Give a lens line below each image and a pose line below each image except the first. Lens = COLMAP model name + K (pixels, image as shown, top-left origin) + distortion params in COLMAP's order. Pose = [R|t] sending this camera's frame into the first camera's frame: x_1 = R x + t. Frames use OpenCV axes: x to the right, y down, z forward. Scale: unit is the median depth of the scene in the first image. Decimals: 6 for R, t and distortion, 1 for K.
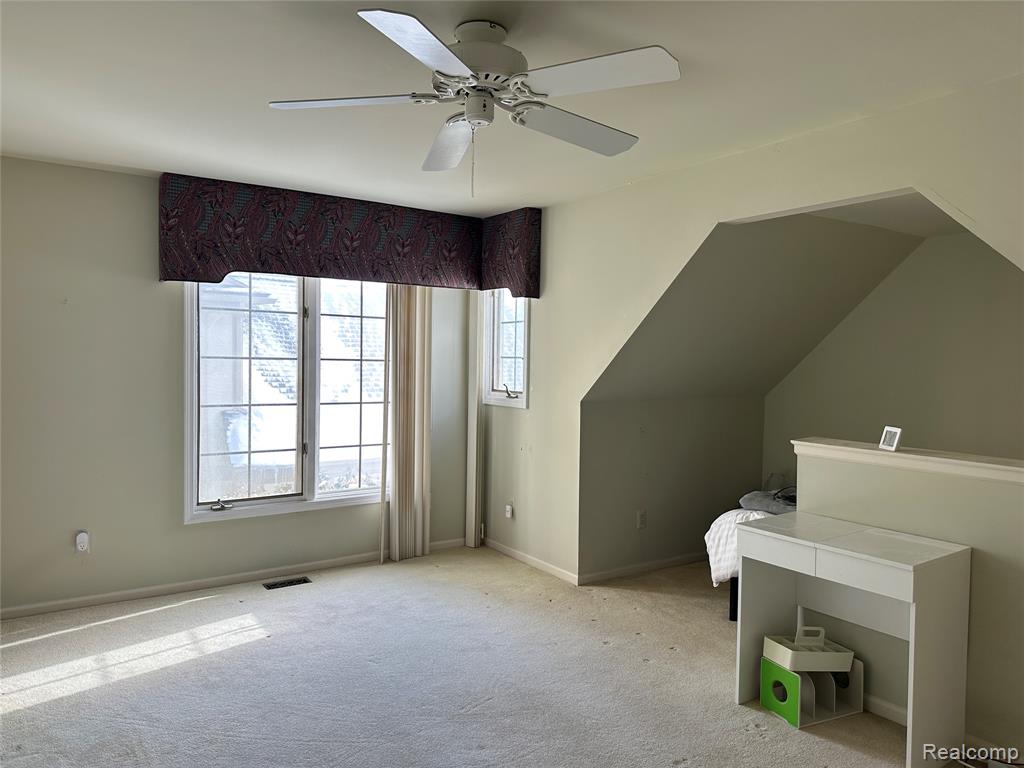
lens RADIAL K [[712.9, 0, 515.5], [0, 712.9, 387.9], [0, 0, 1]] dist [0.071655, -0.093615]
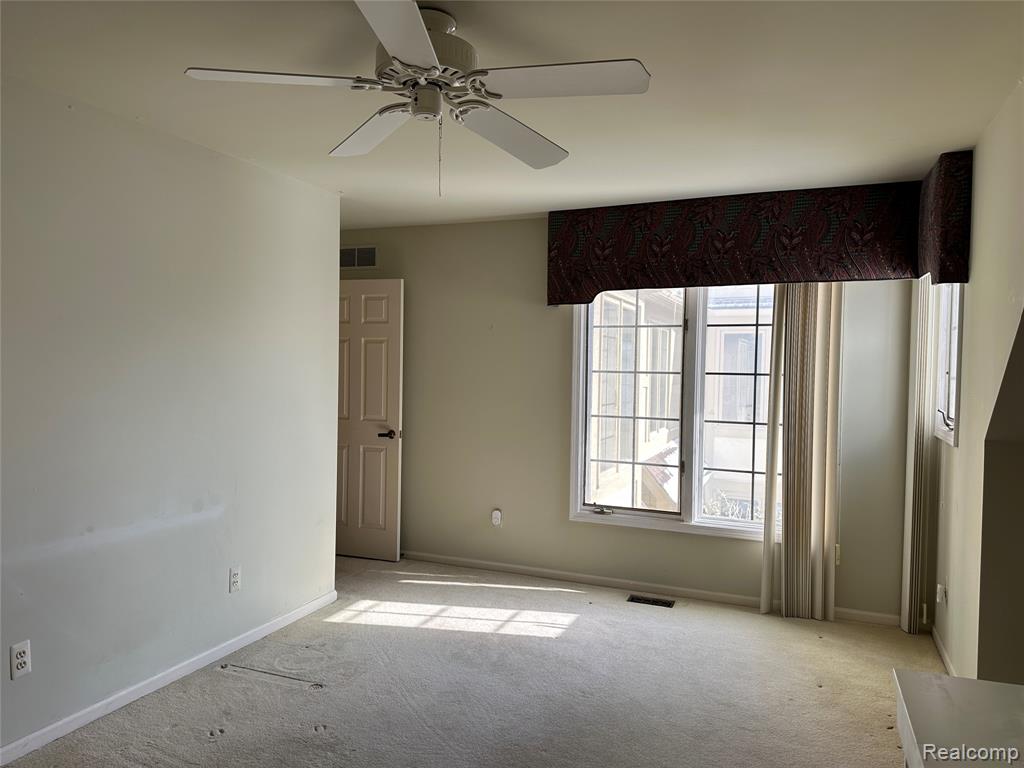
lens RADIAL K [[712.9, 0, 515.3], [0, 712.9, 382.8], [0, 0, 1]] dist [0.071655, -0.093615]
pose [[0.538935, 0.011047, -0.842275, 0.410459], [-0.036367, 0.999287, -0.010163, -0.009754], [0.841562, 0.036108, 0.538953, 0.309589]]
